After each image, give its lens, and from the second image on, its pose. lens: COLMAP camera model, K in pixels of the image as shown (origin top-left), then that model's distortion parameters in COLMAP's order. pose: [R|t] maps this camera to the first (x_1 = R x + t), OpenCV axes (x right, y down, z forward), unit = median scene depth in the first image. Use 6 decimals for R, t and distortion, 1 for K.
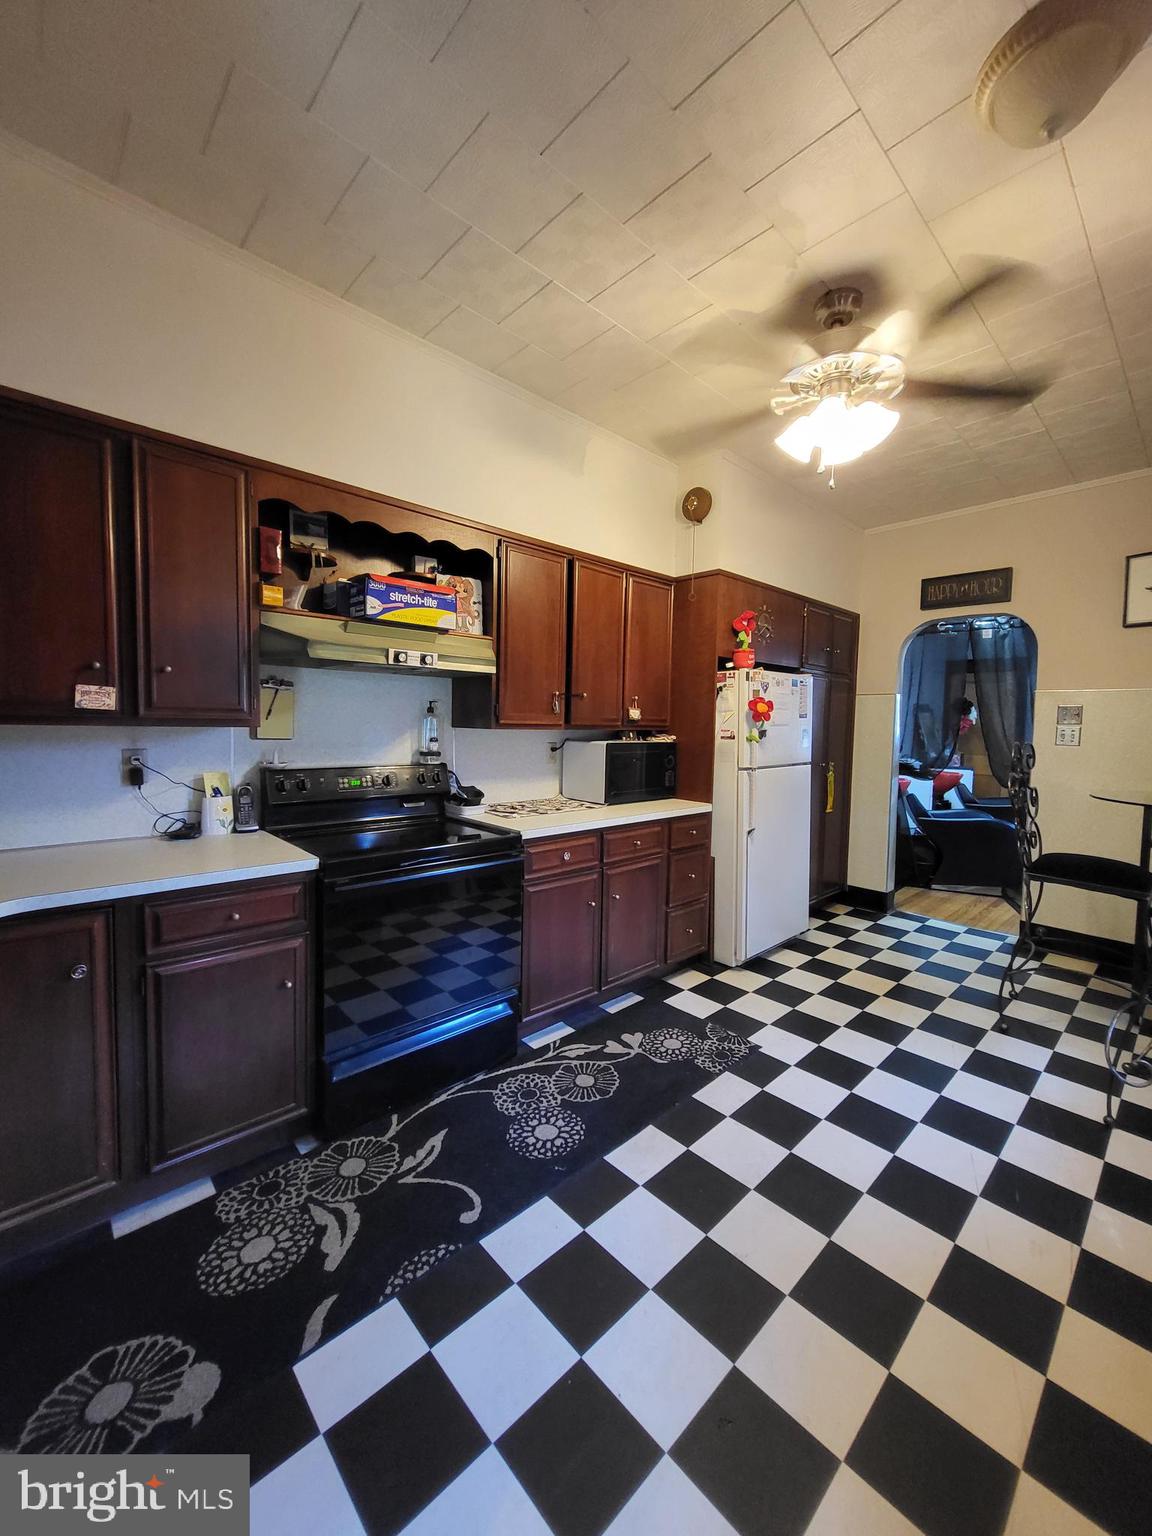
lens RADIAL K [[603.8, 0, 578.8], [0, 603.8, 754.8], [0, 0, 1]] dist [0.001455, -0.002677]
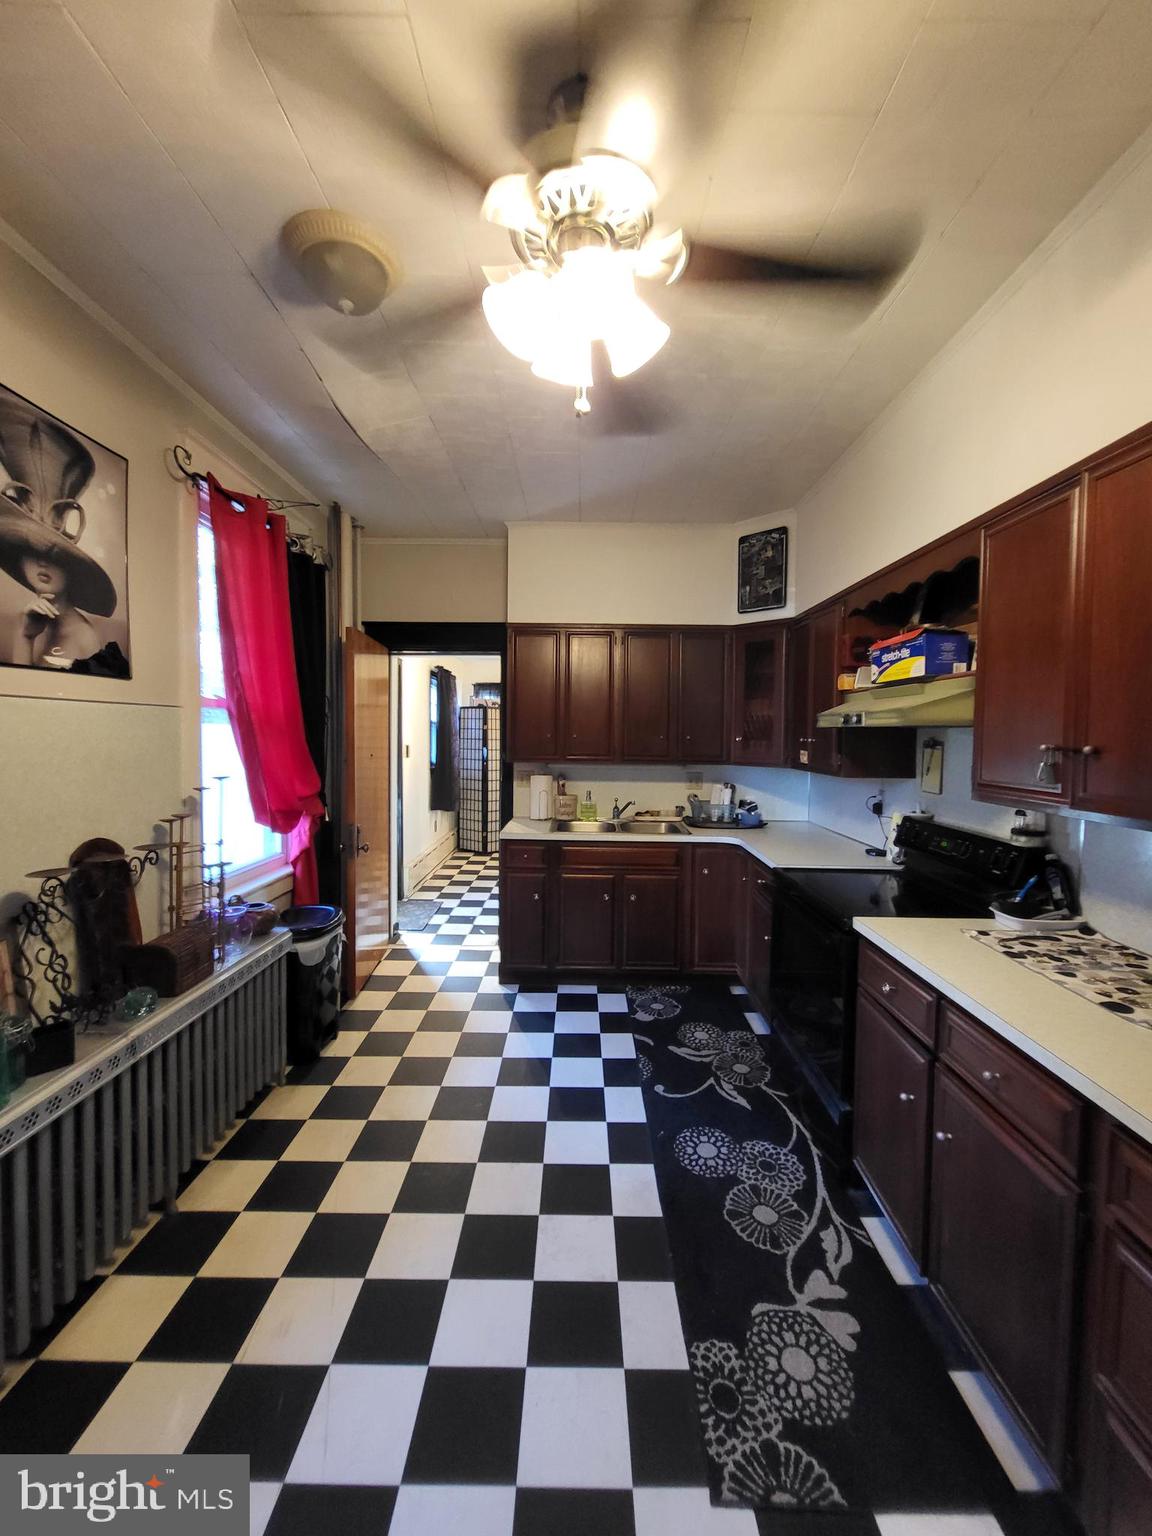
lens RADIAL K [[603.8, 0, 579.8], [0, 603.8, 756.0], [0, 0, 1]] dist [0.001455, -0.002677]
pose [[-0.684896, 0.001602, -0.728639, 0.814131], [-0.064181, 0.995978, 0.062518, -0.130073], [0.725809, 0.089583, -0.682039, 1.365533]]
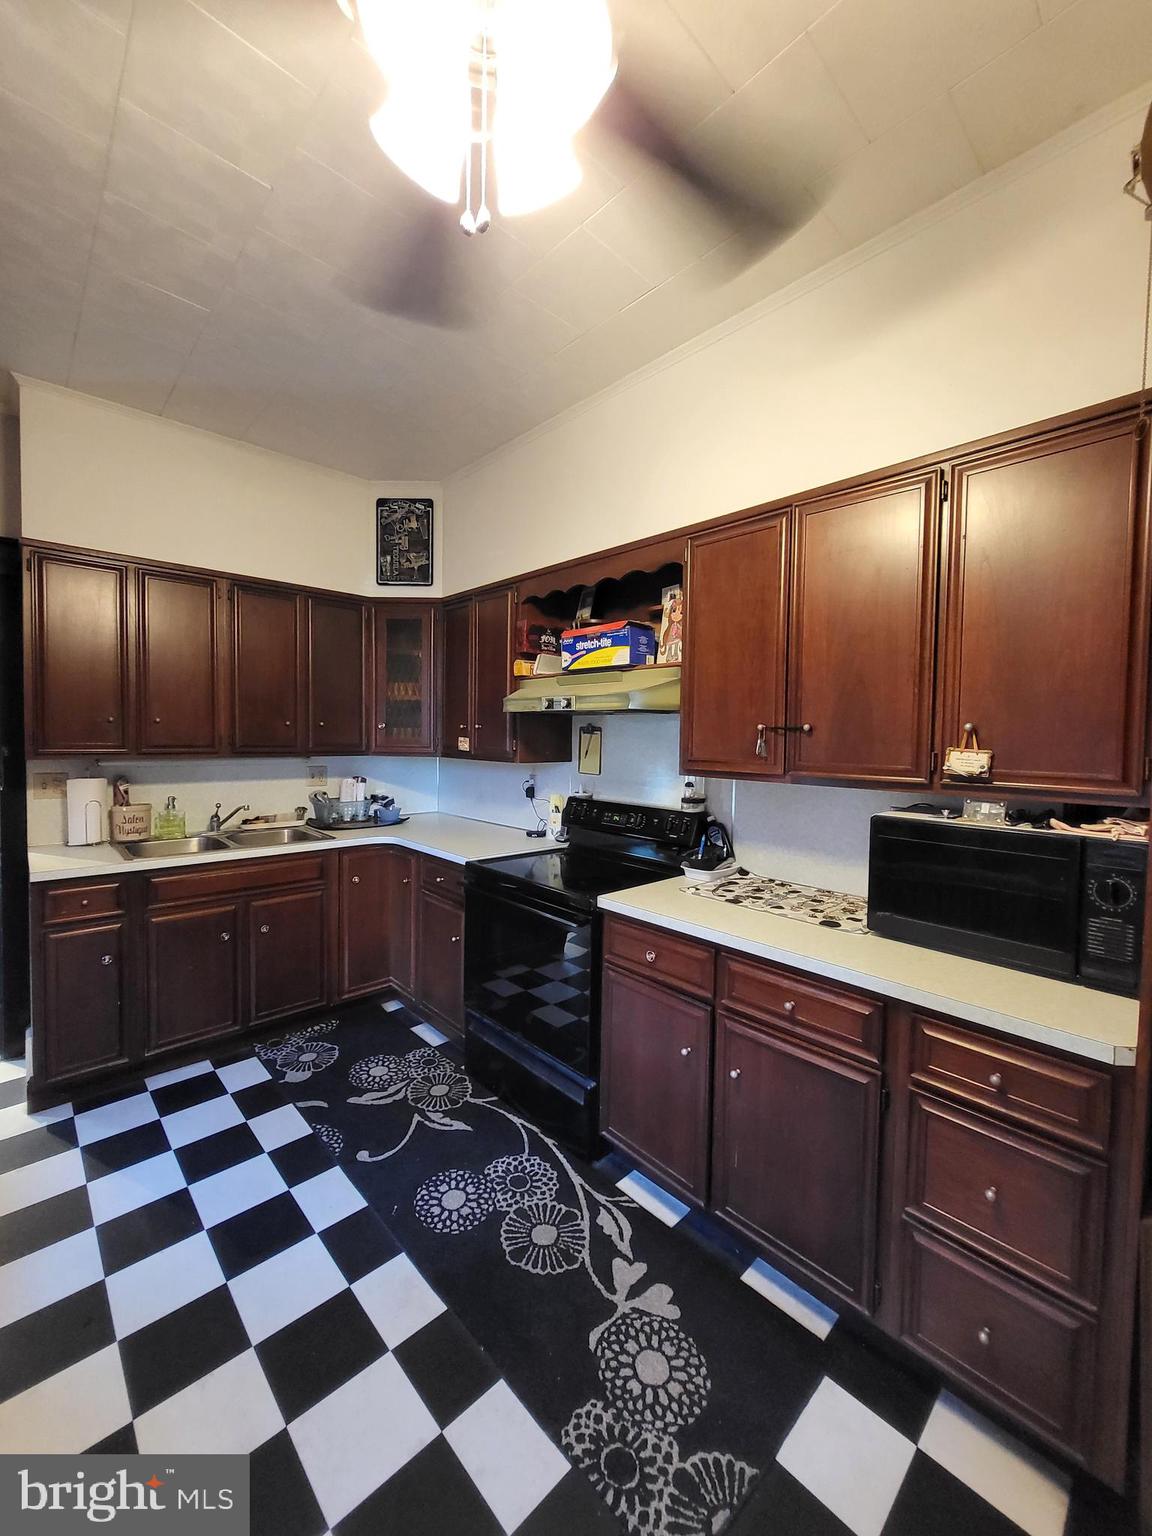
lens RADIAL K [[603.8, 0, 582.0], [0, 603.8, 757.2], [0, 0, 1]] dist [0.001455, -0.002677]
pose [[0.010065, 0.018949, -0.999770, 0.790474], [-0.070418, 0.997352, 0.018194, -0.086738], [0.997467, 0.070219, 0.011373, 1.026481]]
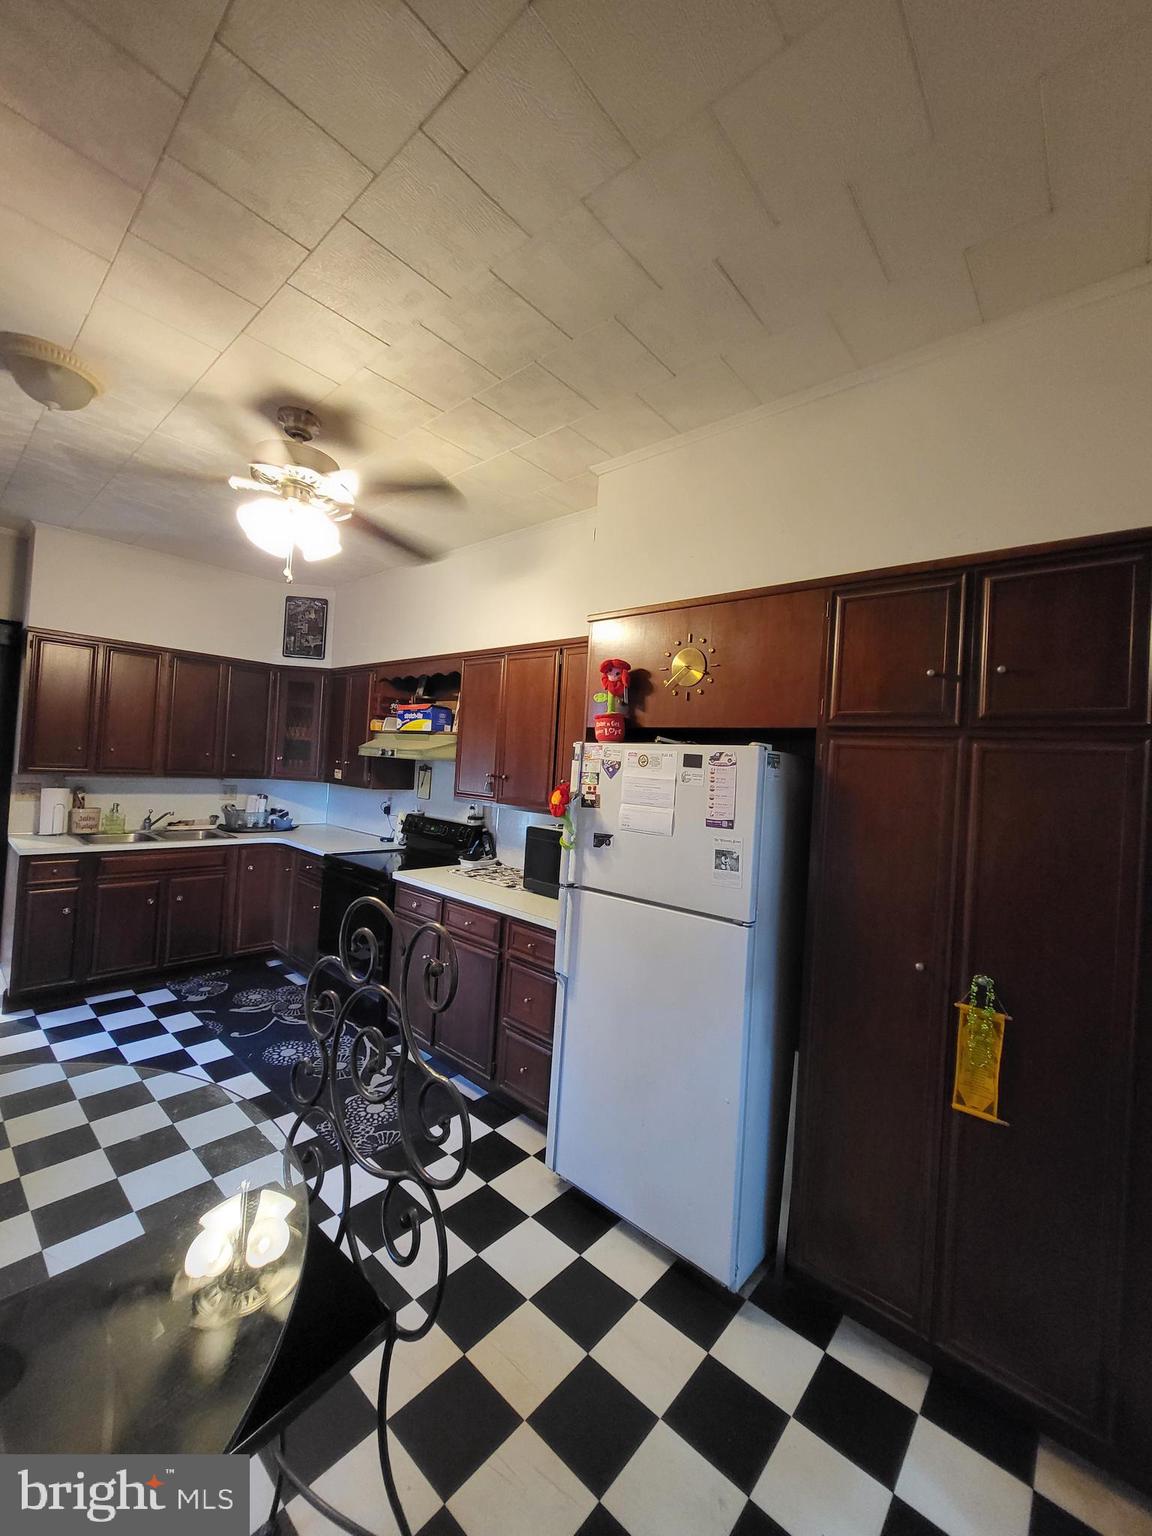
lens RADIAL K [[603.8, 0, 583.1], [0, 603.8, 757.4], [0, 0, 1]] dist [0.001455, -0.002677]
pose [[0.099879, -0.023838, -0.994714, 1.434199], [-0.112677, 0.993011, -0.035111, -0.147682], [0.988599, 0.115588, 0.096495, 1.362948]]
